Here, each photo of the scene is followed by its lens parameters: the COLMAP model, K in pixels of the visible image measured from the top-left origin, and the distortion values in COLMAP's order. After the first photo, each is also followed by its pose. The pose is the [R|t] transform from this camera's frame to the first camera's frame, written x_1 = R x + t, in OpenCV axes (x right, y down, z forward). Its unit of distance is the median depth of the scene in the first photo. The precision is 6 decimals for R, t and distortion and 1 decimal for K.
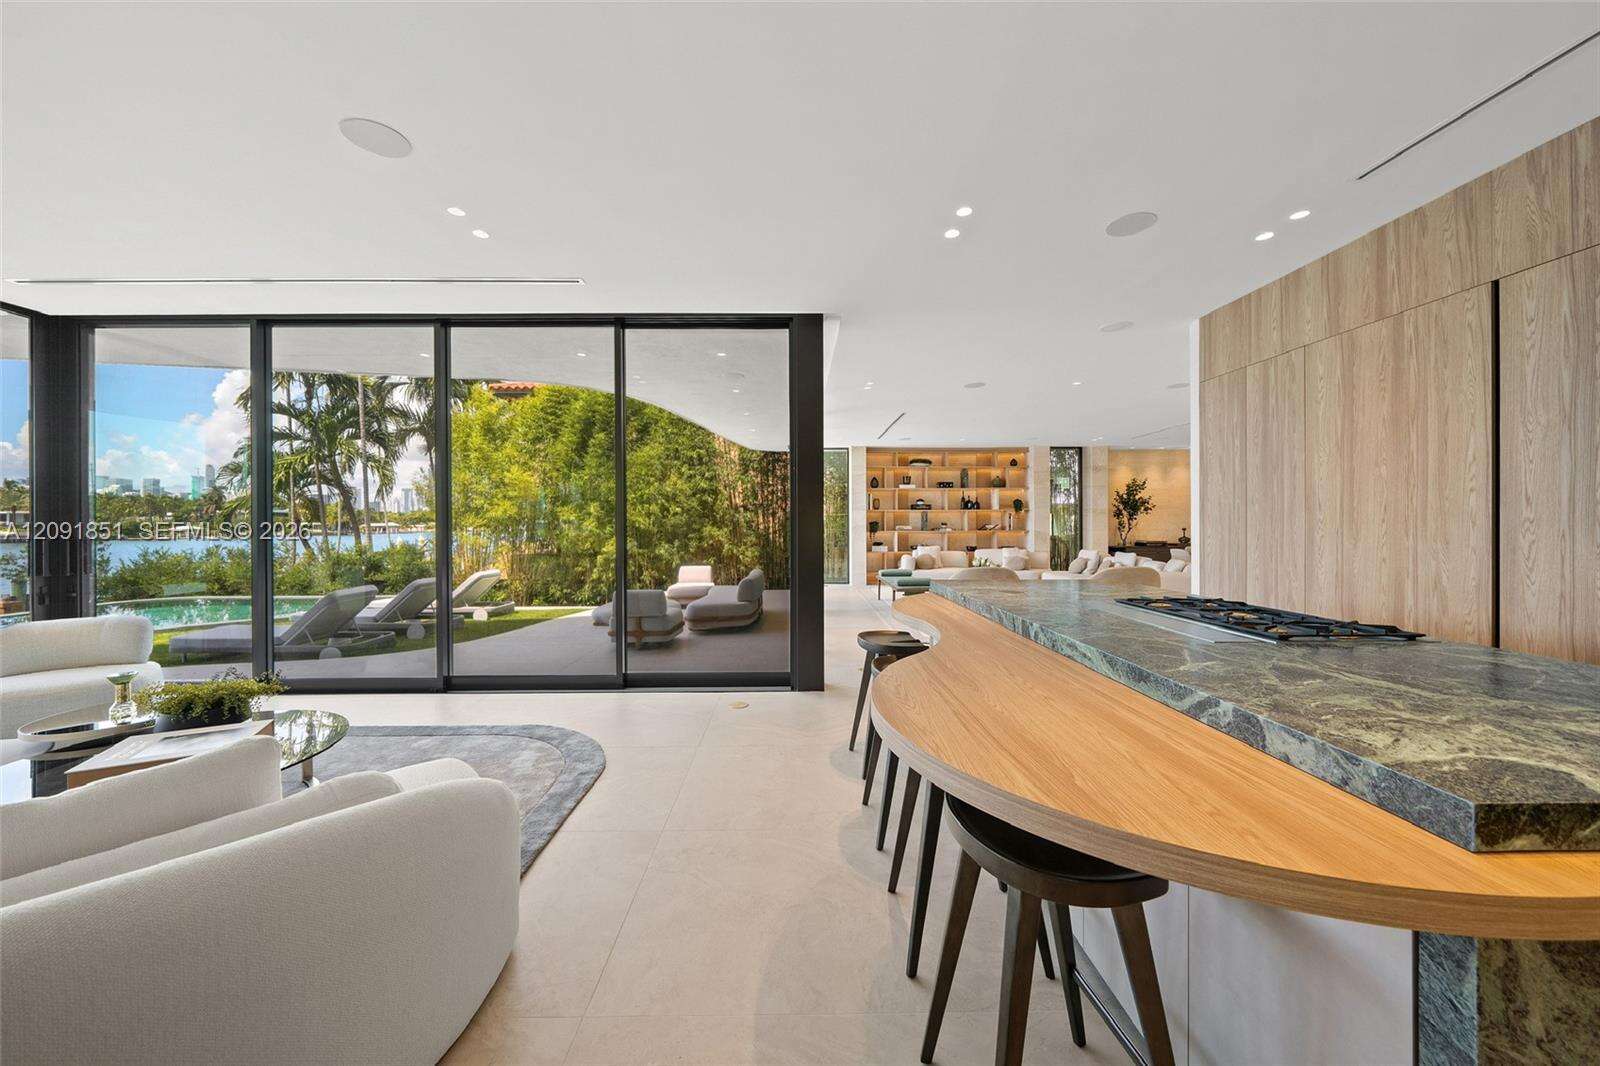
lens RADIAL K [[553.0, 0, 794.0], [0, 553.0, 521.5], [0, 0, 1]] dist [-0.004354, -0.000635]
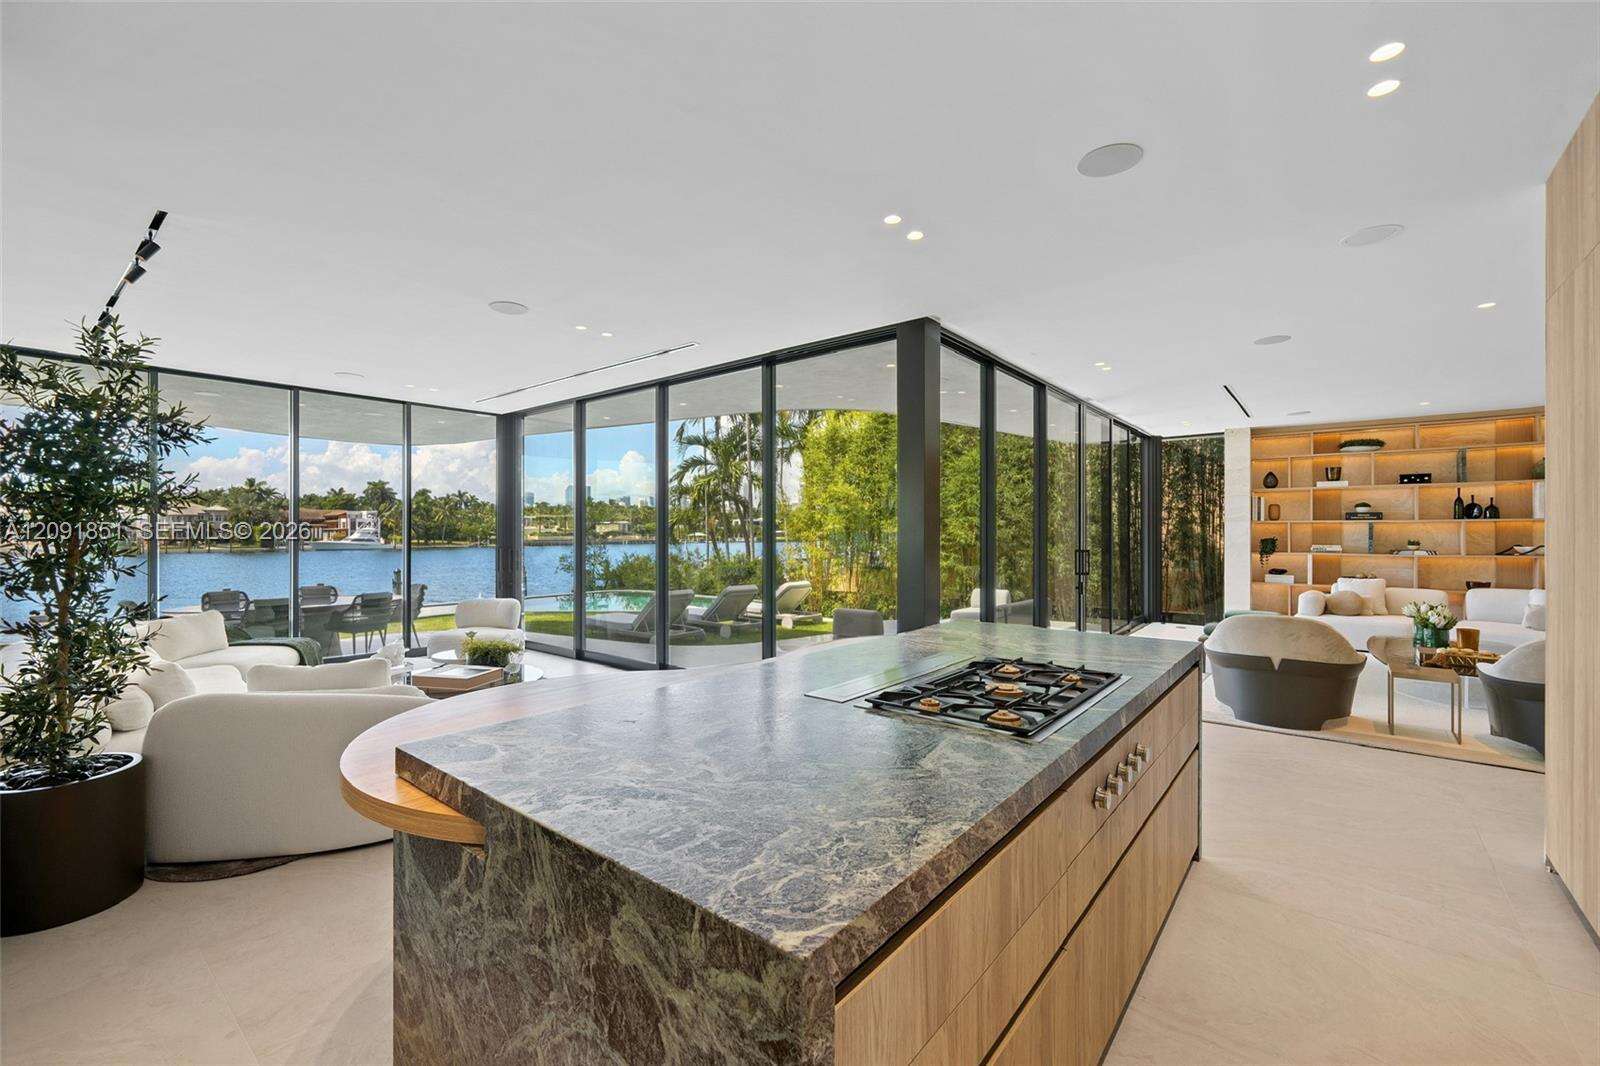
lens RADIAL K [[647.0, 0, 802.8], [0, 647.0, 537.4], [0, 0, 1]] dist [0.003508, -0.000777]
pose [[0.779487, 0.009104, -0.626353, 0.195896], [-0.000324, 0.999900, 0.014131, -0.011494], [0.626419, -0.010811, 0.779412, 0.018139]]
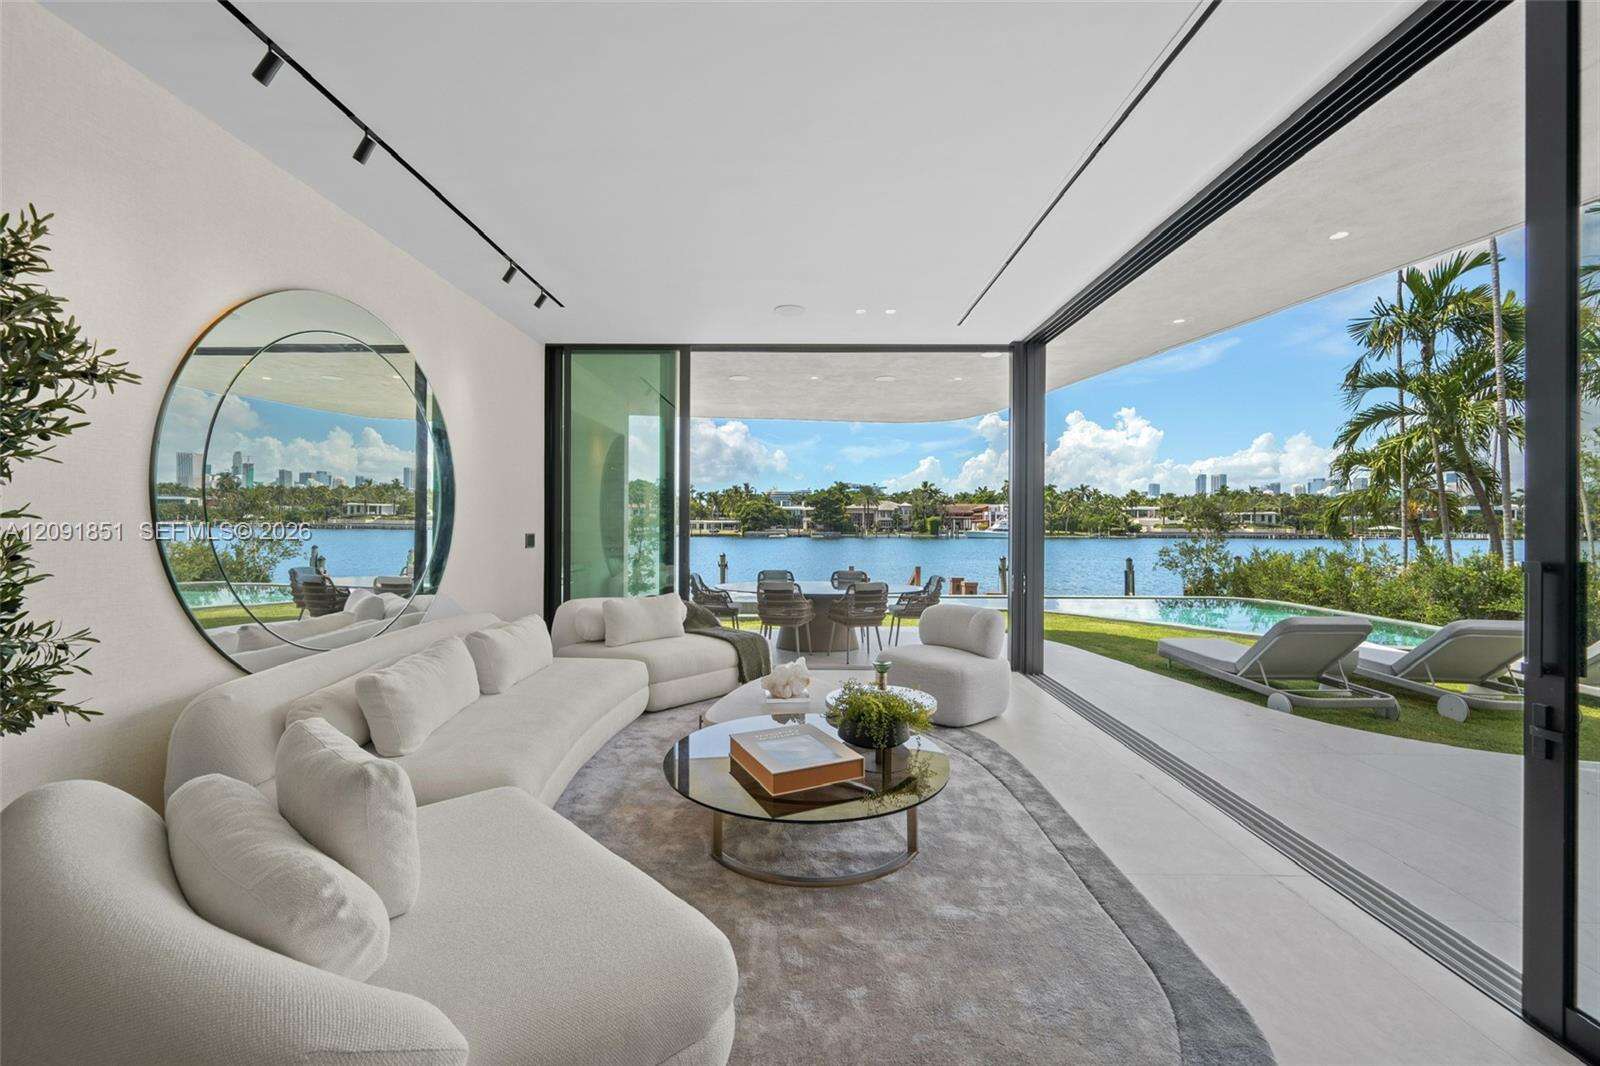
lens RADIAL K [[647.0, 0, 808.1], [0, 647.0, 522.2], [0, 0, 1]] dist [0.003508, -0.000777]
pose [[0.003445, 0.003693, -0.999987, 0.005008], [-0.002026, 0.999991, 0.003686, -0.000339], [0.999992, 0.002013, 0.003453, 0.194934]]
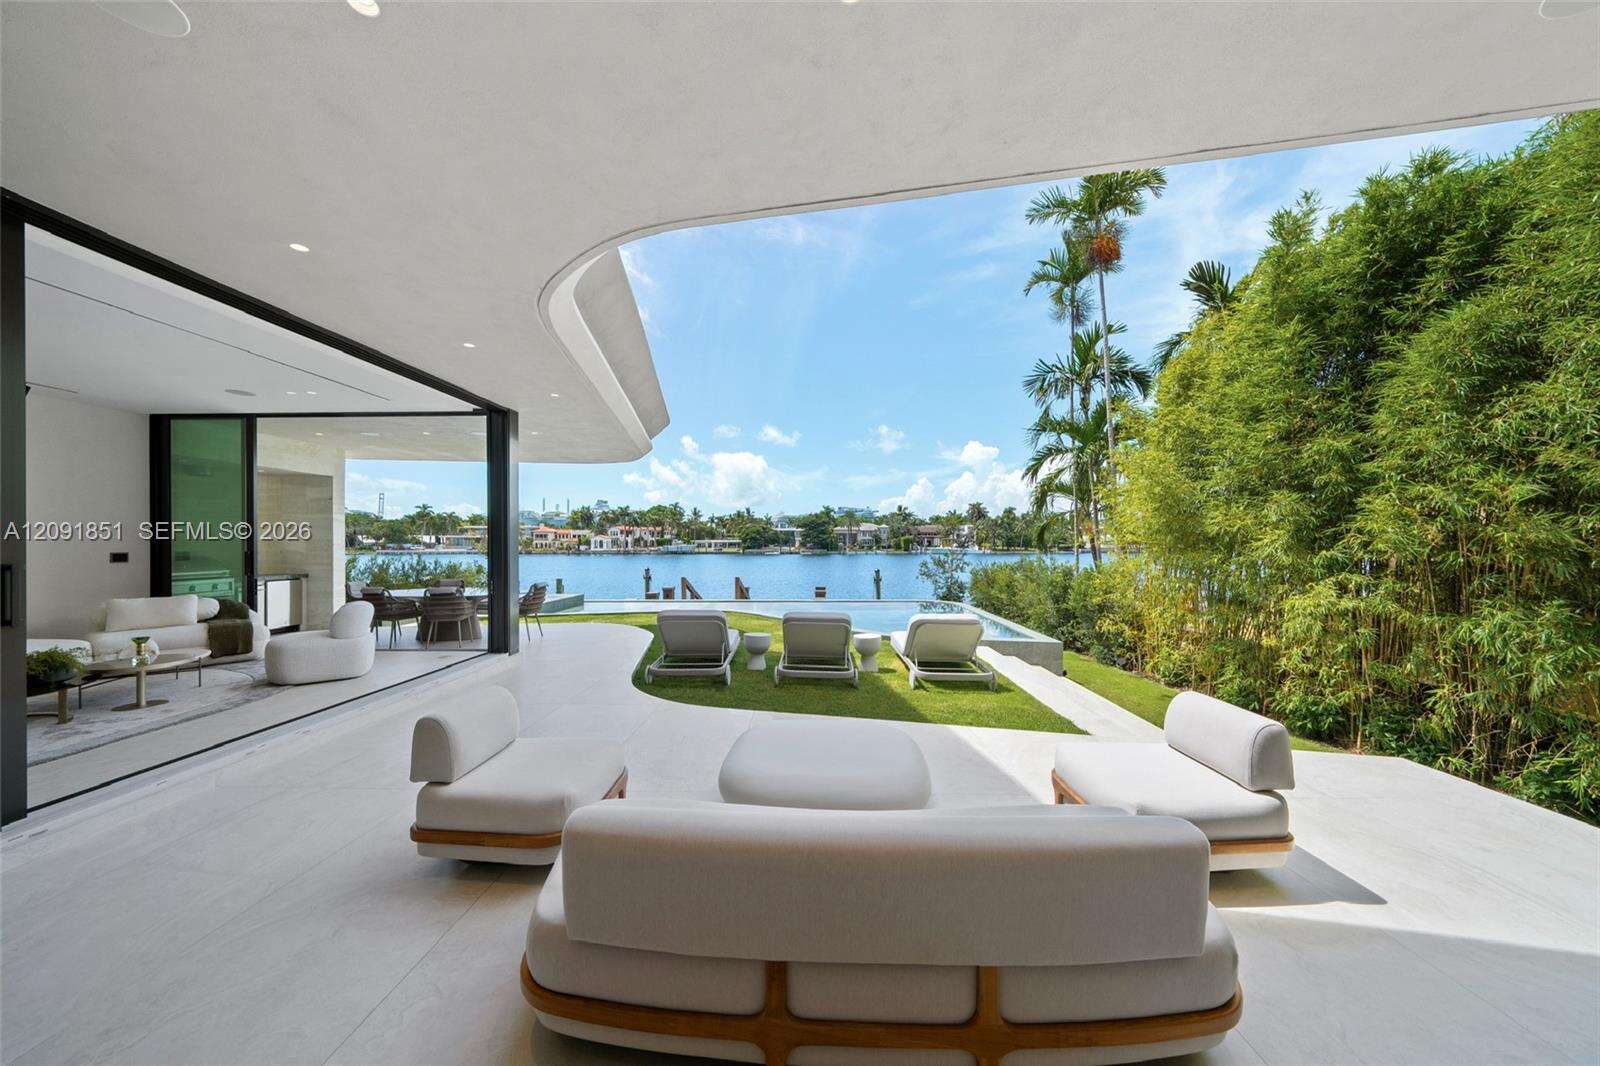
lens RADIAL K [[553.0, 0, 802.8], [0, 553.0, 542.3], [0, 0, 1]] dist [-0.004354, -0.000635]
pose [[-0.014379, 0.005315, -0.999882, 0.078006], [0.004075, 0.999978, 0.005257, 0.000753], [0.999888, -0.003999, -0.014401, 0.682140]]
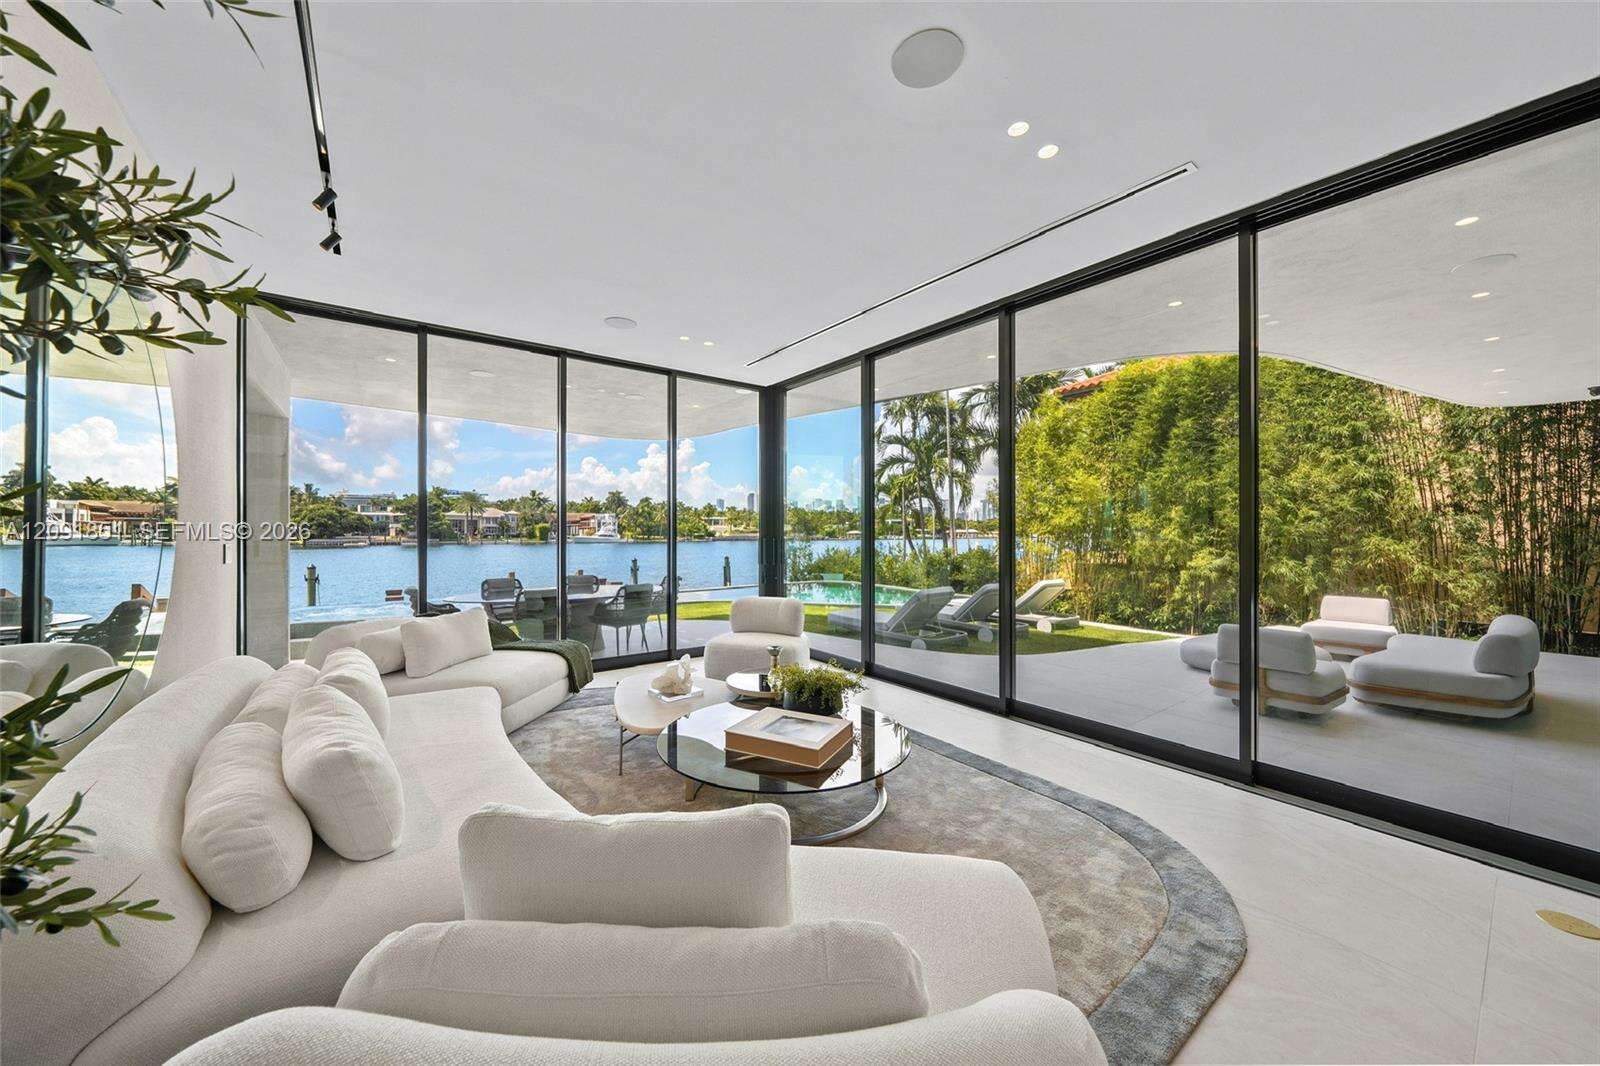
lens RADIAL K [[553.0, 0, 808.0], [0, 553.0, 530.5], [0, 0, 1]] dist [-0.004354, -0.000635]
pose [[0.605130, 0.005909, -0.796105, -0.040984], [-0.003060, 0.999982, 0.005097, -0.000020], [0.796121, -0.000648, 0.605137, 0.070660]]
